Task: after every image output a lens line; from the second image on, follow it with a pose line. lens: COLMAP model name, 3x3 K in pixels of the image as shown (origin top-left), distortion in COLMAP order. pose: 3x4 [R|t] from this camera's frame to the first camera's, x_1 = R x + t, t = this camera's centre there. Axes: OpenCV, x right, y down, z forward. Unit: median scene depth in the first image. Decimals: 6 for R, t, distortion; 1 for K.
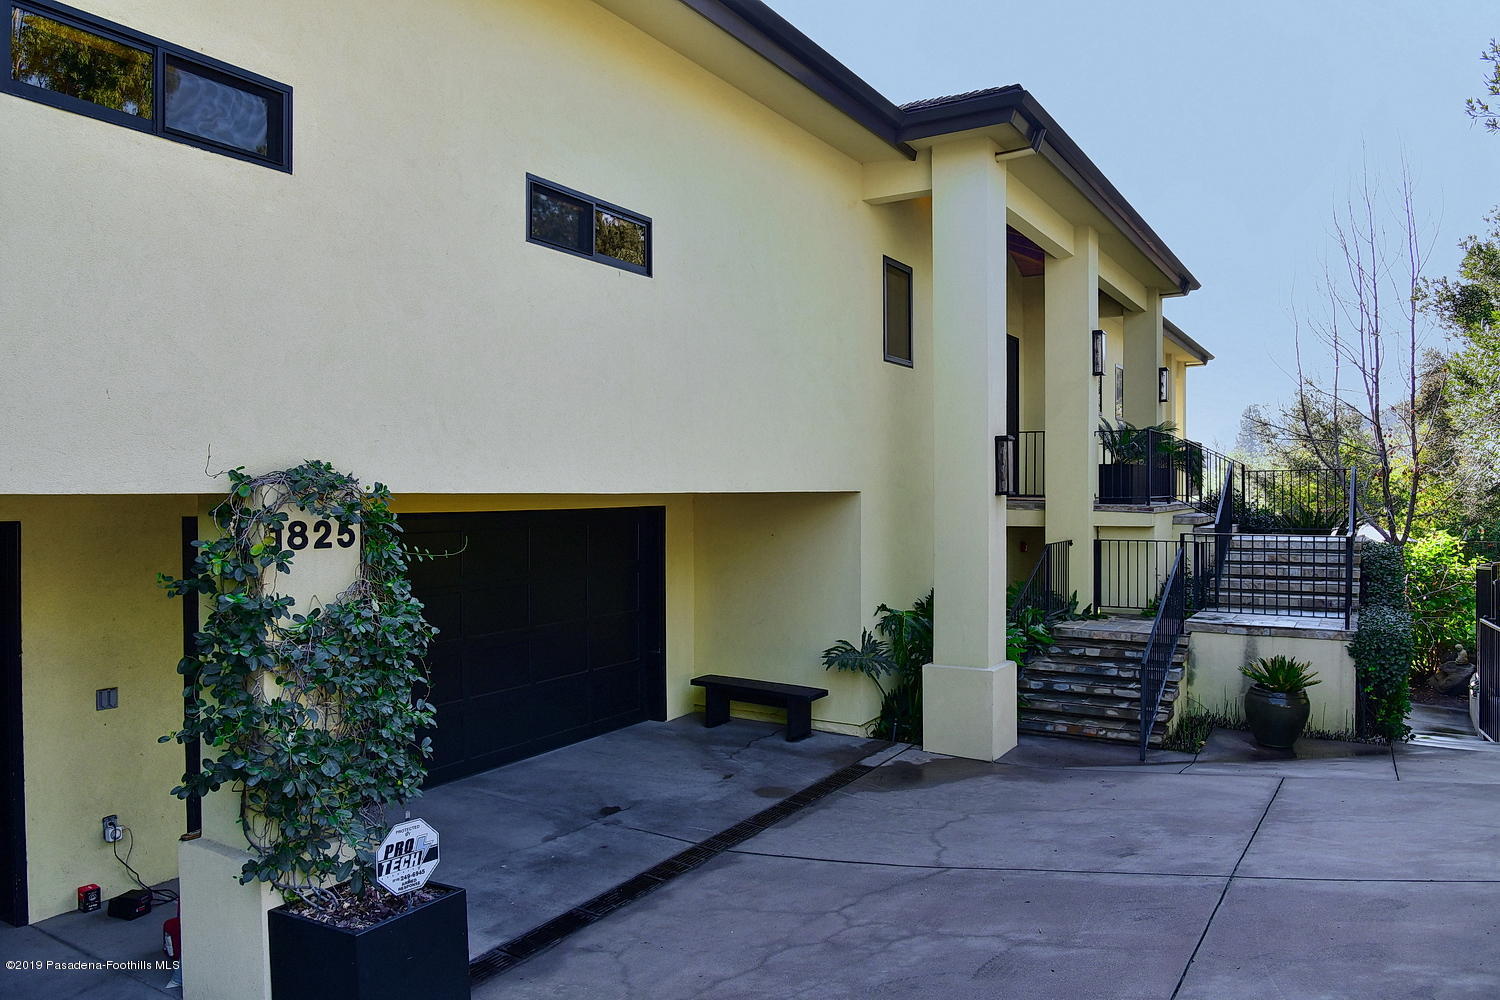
lens RADIAL K [[1026.9, 0, 750.0], [0, 1026.9, 500.0], [0, 0, 1]] dist [-0.005694, 0.000965]
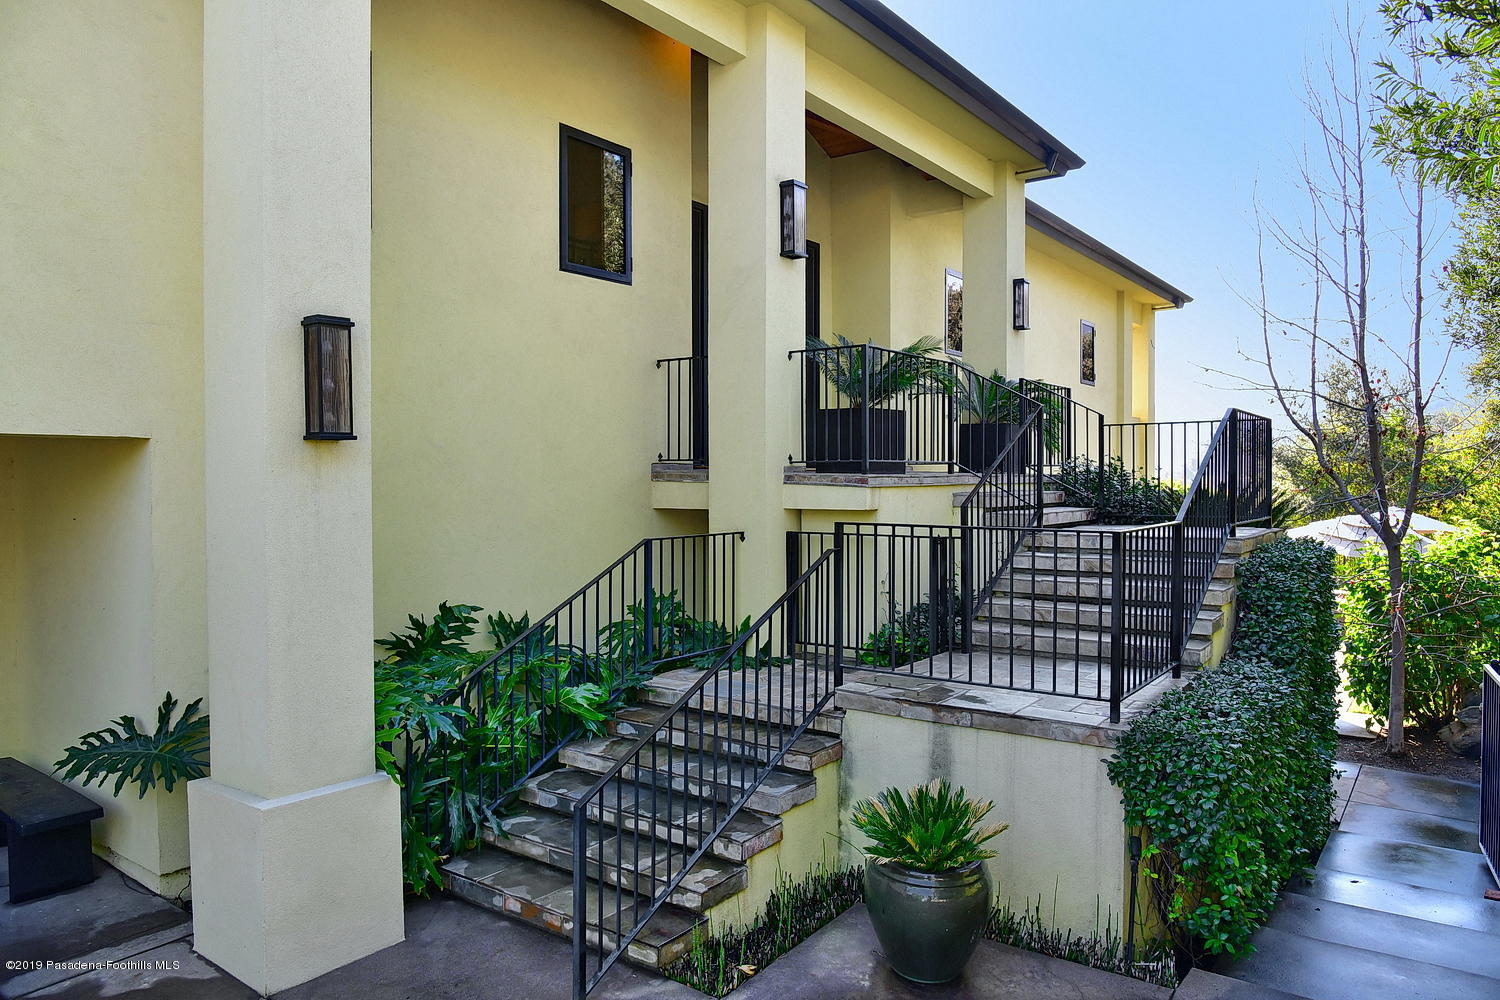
lens RADIAL K [[974.9, 0, 750.0], [0, 974.9, 500.0], [0, 0, 1]] dist [-0.020365, -0.000118]
pose [[0.994949, 0.005519, -0.100228, 0.372585], [-0.004018, 0.999877, 0.015177, 0.012009], [0.100300, -0.014698, 0.994849, 0.430932]]
